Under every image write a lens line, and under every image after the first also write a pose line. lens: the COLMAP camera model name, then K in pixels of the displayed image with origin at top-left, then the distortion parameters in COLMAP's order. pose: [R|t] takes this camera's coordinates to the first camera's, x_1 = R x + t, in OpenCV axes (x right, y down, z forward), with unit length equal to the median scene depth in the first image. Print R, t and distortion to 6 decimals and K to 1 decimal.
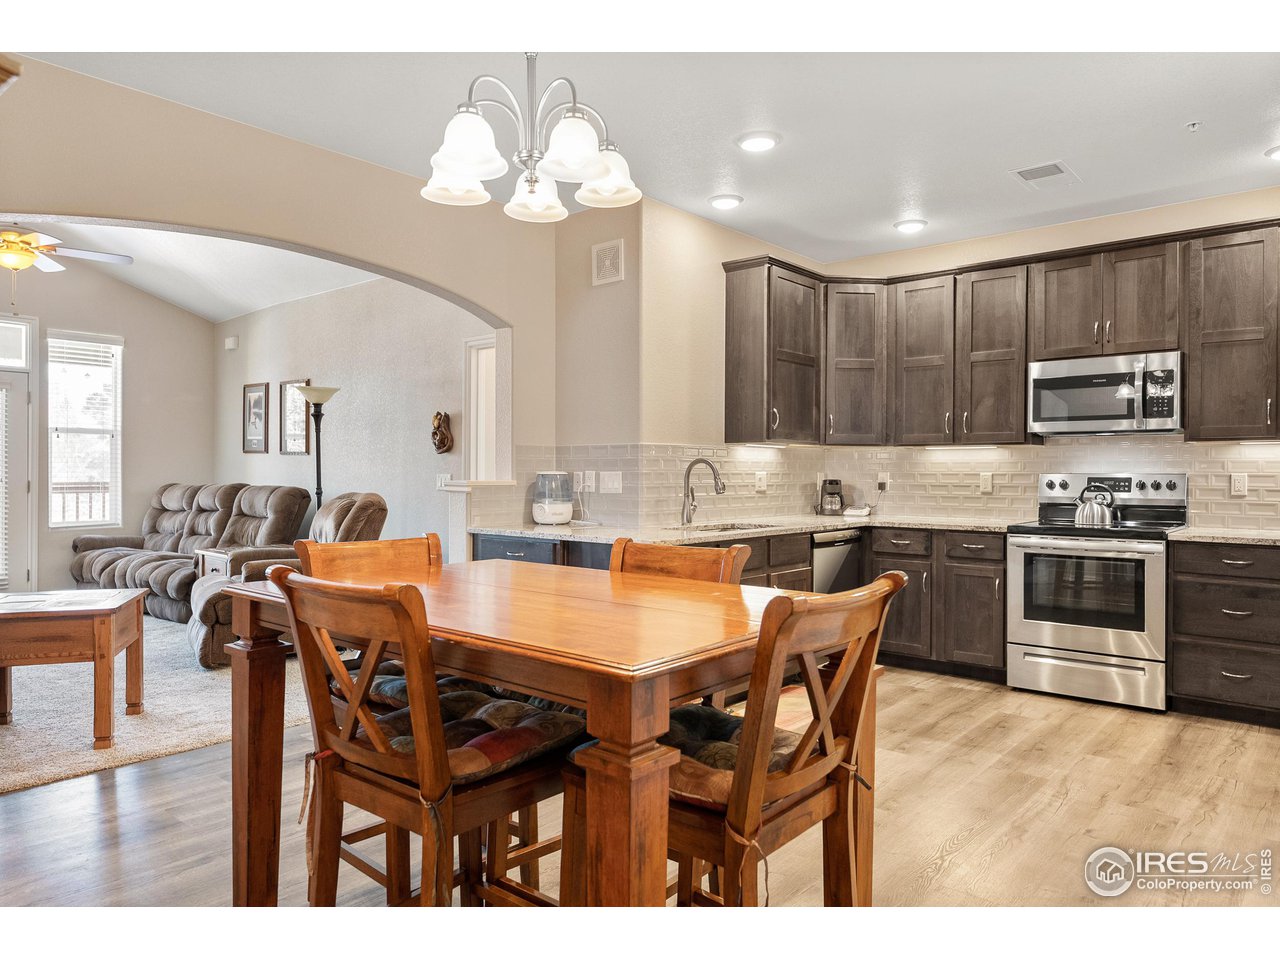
lens RADIAL K [[851.2, 0, 633.0], [0, 851.2, 477.4], [0, 0, 1]] dist [-0.001807, 0.001657]
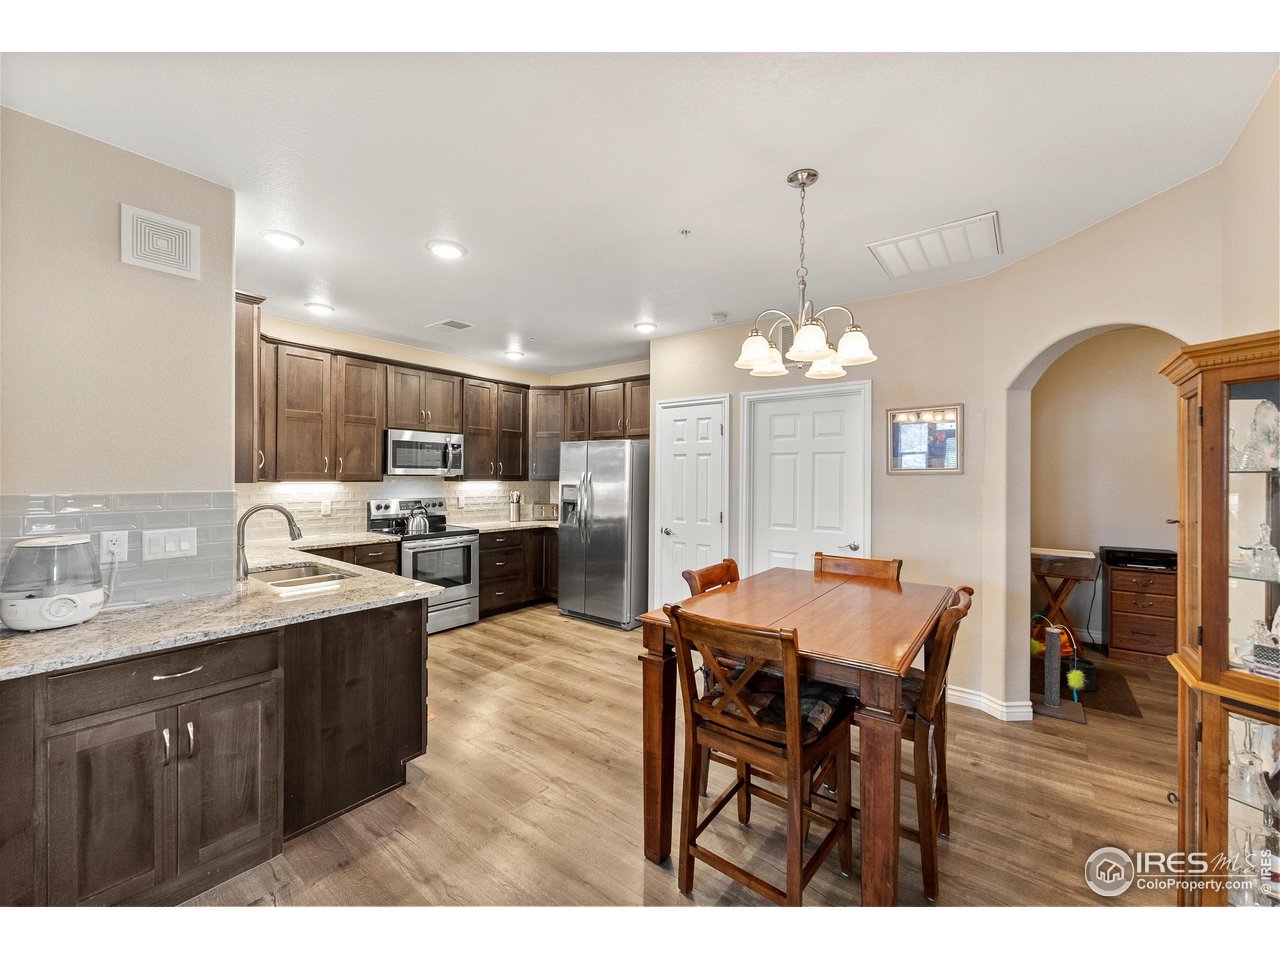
lens RADIAL K [[514.0, 0, 642.1], [0, 514.0, 477.0], [0, 0, 1]] dist [0.000630, -0.000336]
pose [[-0.071190, -0.006442, 0.997442, -0.501908], [-0.002119, 0.999978, 0.006307, -0.055720], [-0.997461, -0.001664, -0.071202, 0.619880]]
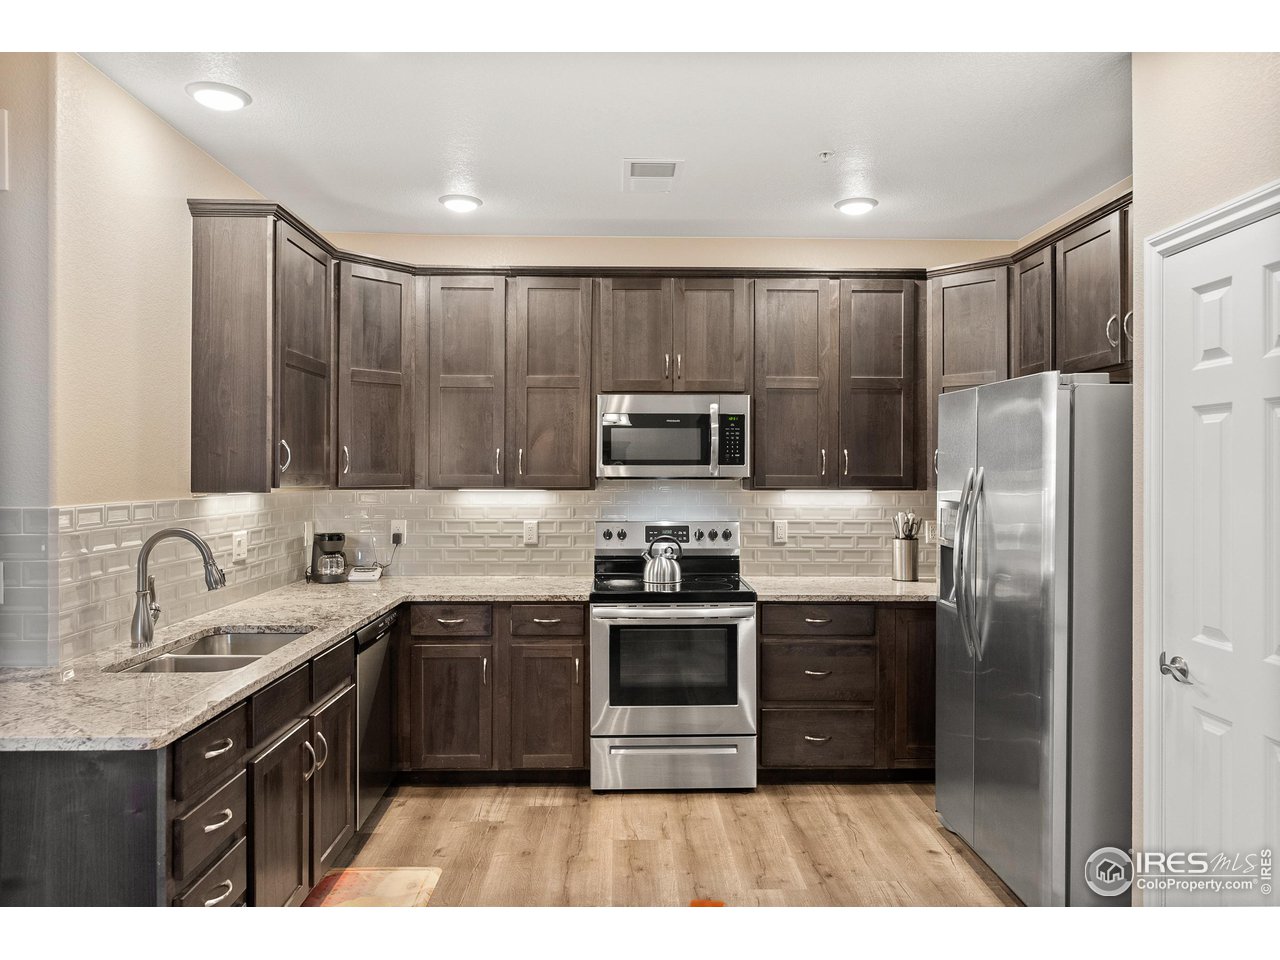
lens RADIAL K [[851.2, 0, 640.5], [0, 851.2, 467.5], [0, 0, 1]] dist [-0.001807, 0.001657]
pose [[0.735488, 0.000045, 0.677538, -0.076482], [0.005586, 0.999966, -0.006131, -0.057403], [-0.677515, 0.008294, 0.735462, 0.356155]]
